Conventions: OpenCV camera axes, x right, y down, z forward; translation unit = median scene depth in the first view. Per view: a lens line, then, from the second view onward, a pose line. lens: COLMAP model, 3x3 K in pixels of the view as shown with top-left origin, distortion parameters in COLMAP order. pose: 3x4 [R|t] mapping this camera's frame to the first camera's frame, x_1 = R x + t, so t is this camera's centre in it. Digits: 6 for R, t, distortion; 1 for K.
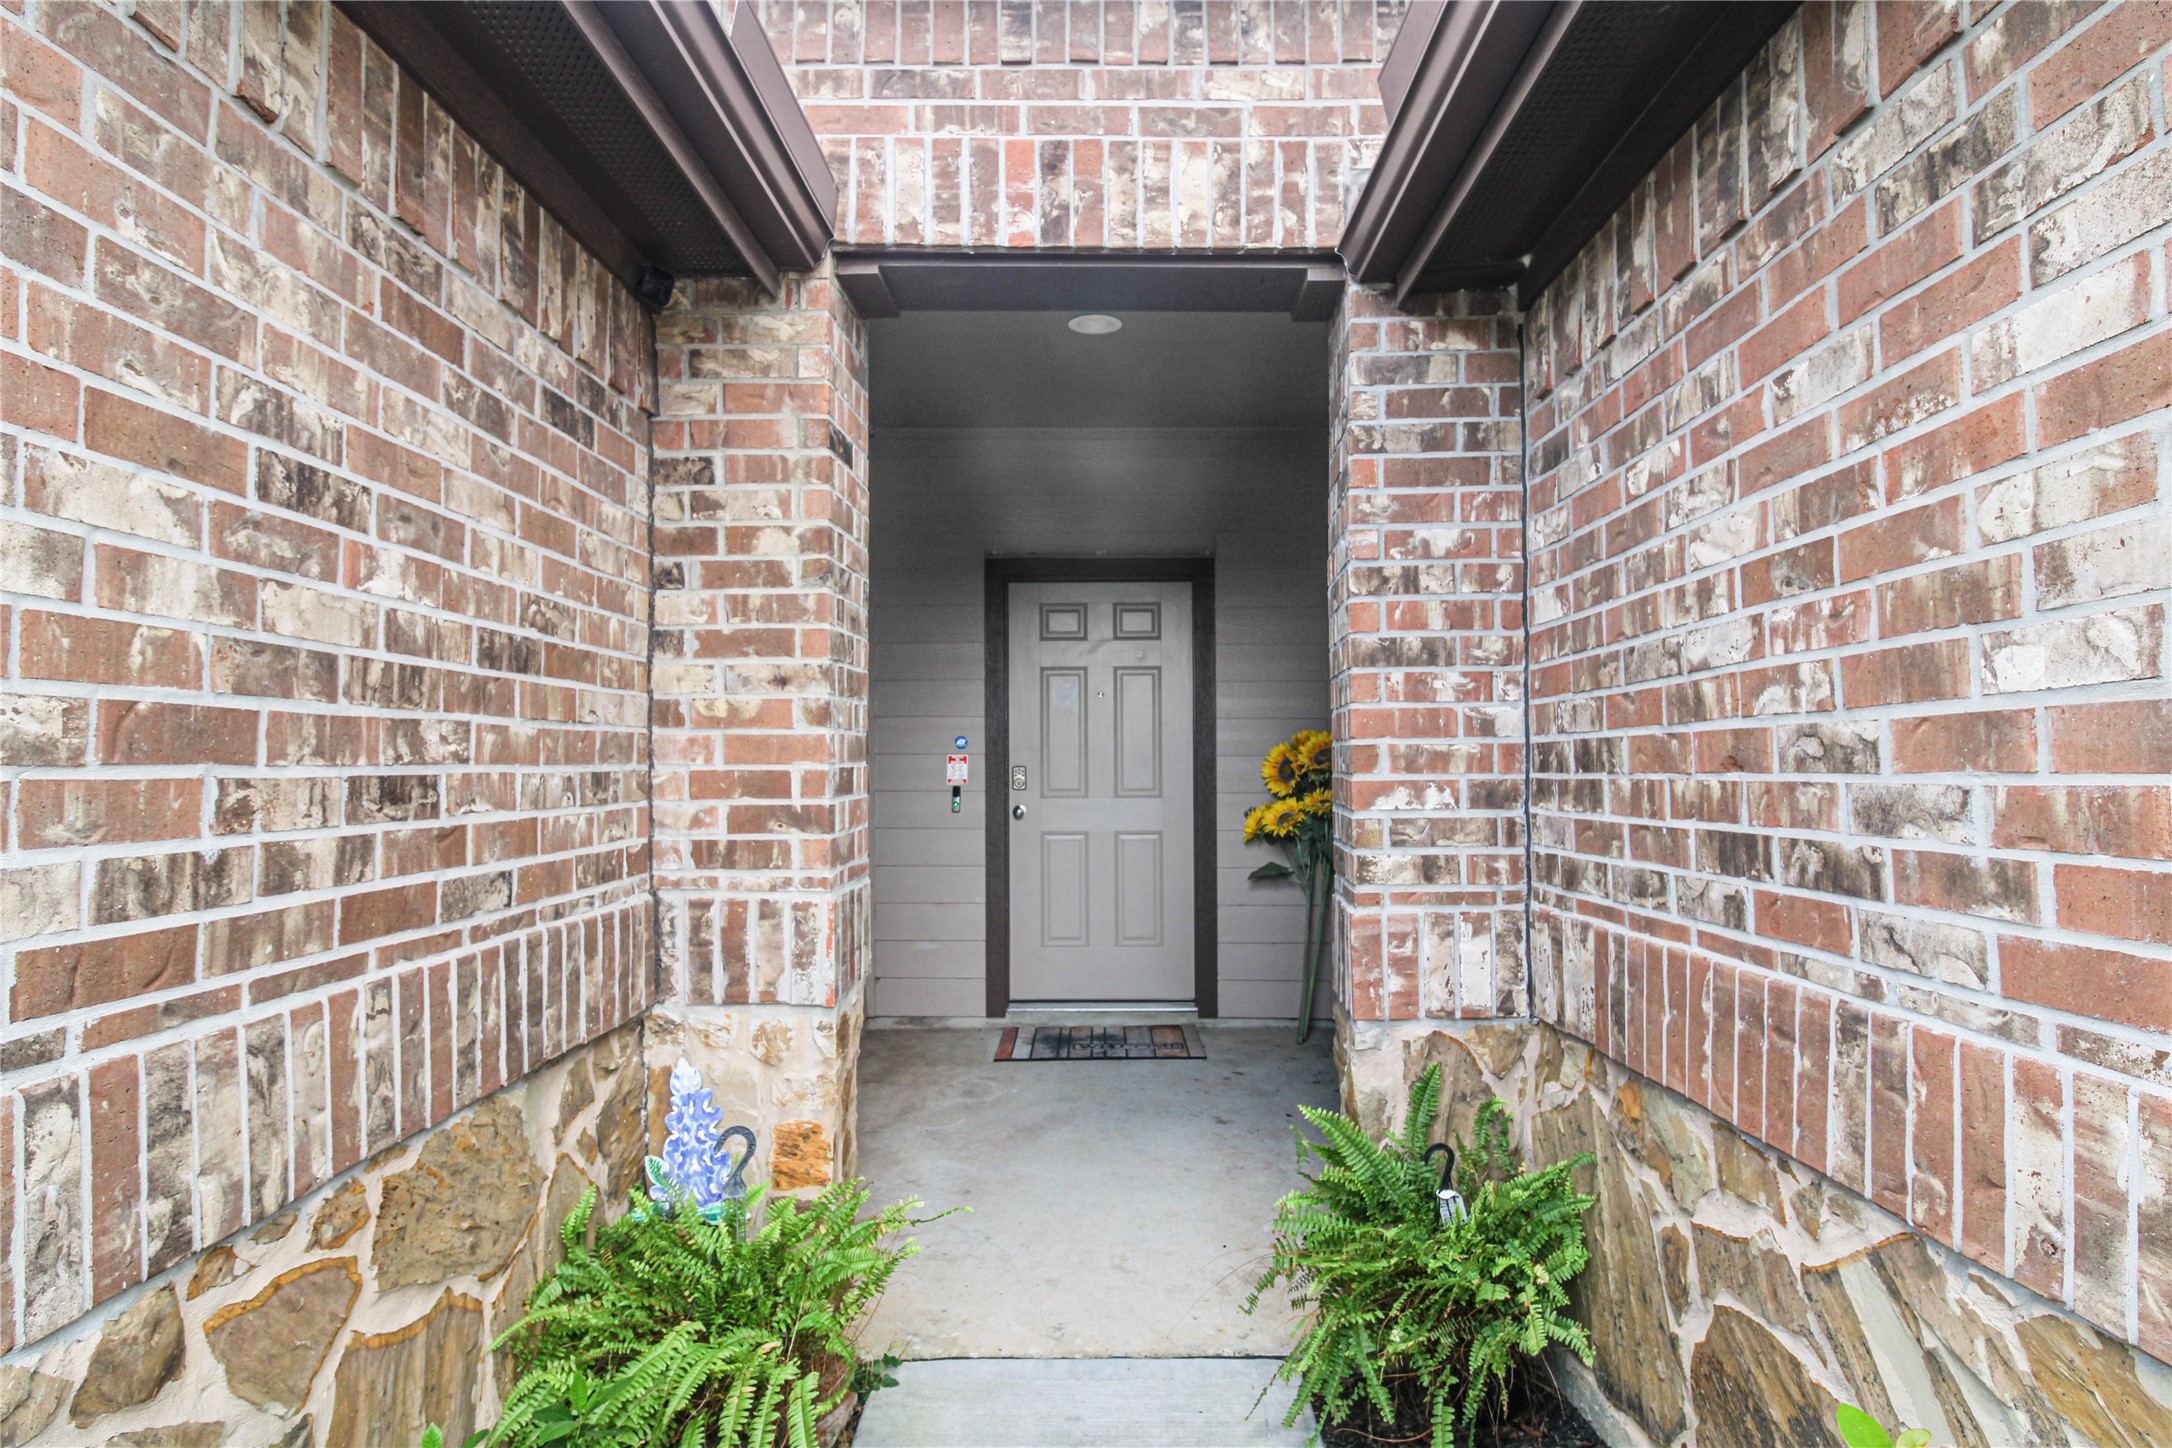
lens RADIAL K [[1257.1, 0, 1126.2], [0, 1257.1, 731.1], [0, 0, 1]] dist [-0.003304, -0.003394]
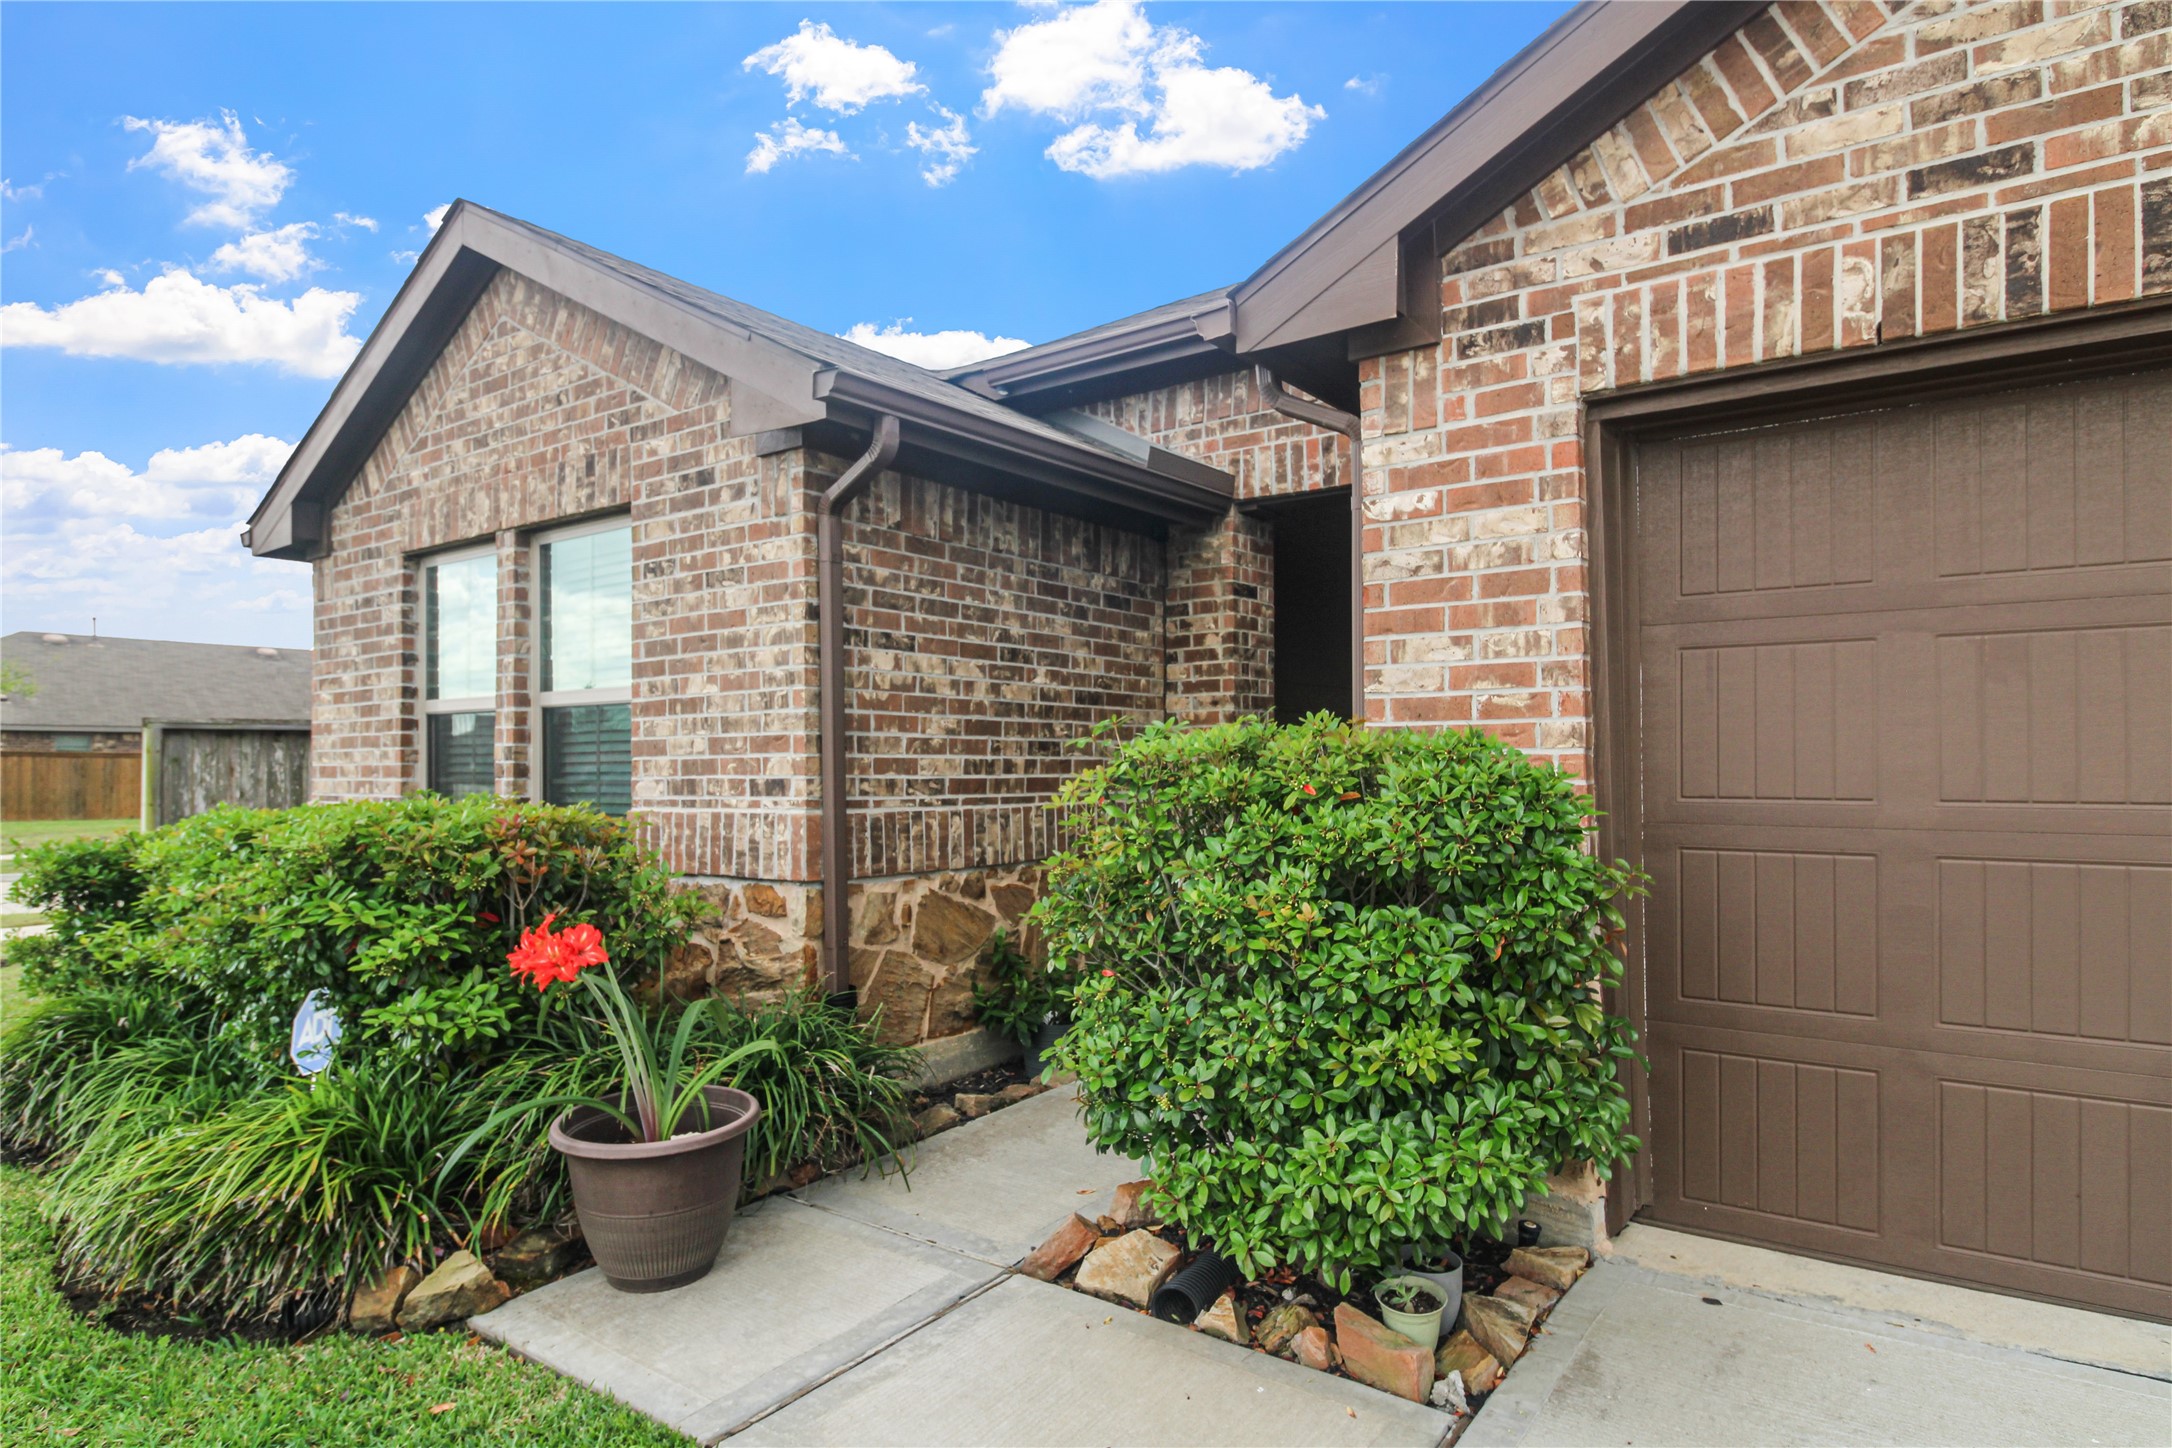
lens RADIAL K [[1242.0, 0, 1084.6], [0, 1242.0, 760.2], [0, 0, 1]] dist [-0.001867, -0.001796]
pose [[0.802196, -0.002088, -0.597058, 1.356881], [0.015029, 0.999748, 0.016696, 0.033439], [0.596872, -0.022366, 0.802025, -1.429539]]
